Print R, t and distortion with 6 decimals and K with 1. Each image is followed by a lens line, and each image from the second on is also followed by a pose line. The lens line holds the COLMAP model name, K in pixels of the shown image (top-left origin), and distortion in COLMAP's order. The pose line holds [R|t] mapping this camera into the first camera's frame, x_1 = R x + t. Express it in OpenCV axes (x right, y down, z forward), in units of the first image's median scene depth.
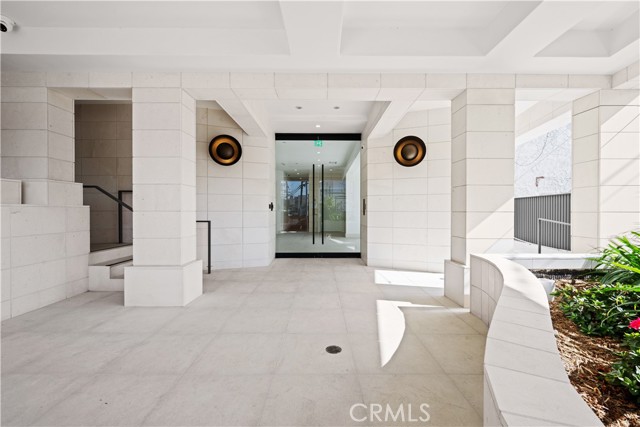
lens RADIAL K [[263.7, 0, 320.6], [0, 263.7, 210.5], [0, 0, 1]] dist [-0.000320, 0.000087]
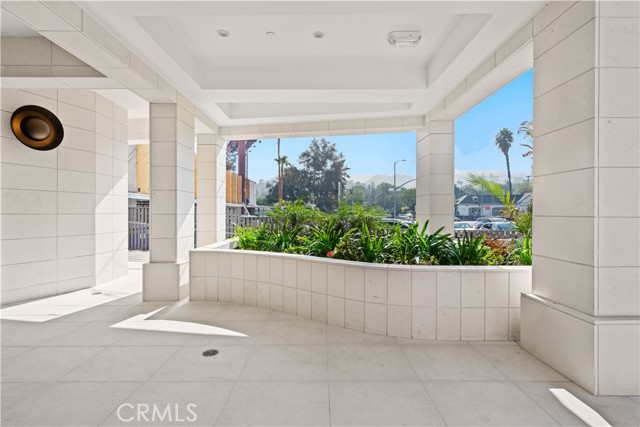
lens RADIAL K [[308.6, 0, 321.2], [0, 308.6, 214.0], [0, 0, 1]] dist [-0.002946, -0.000432]
pose [[0.009321, -0.004775, 0.999945, -0.753855], [0.002423, 0.999986, 0.004753, 0.000617], [-0.999954, 0.002378, 0.009332, 0.388937]]
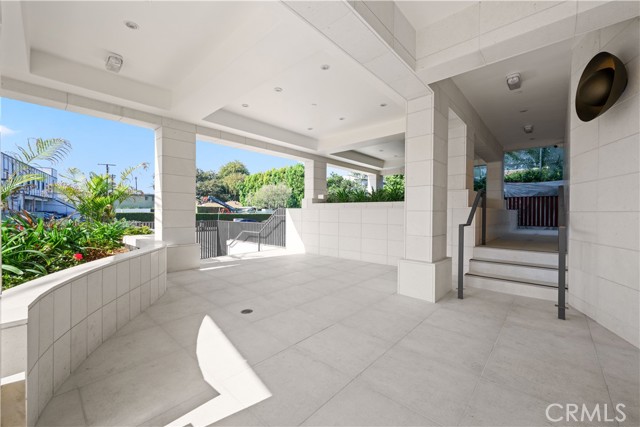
lens RADIAL K [[255.2, 0, 319.0], [0, 255.2, 215.2], [0, 0, 1]] dist [0.003762, 0.000056]
pose [[-0.666352, -0.003677, -0.745628, 0.535132], [-0.010589, 0.999934, 0.004532, 0.019898], [0.745562, 0.010915, -0.666347, 1.462011]]
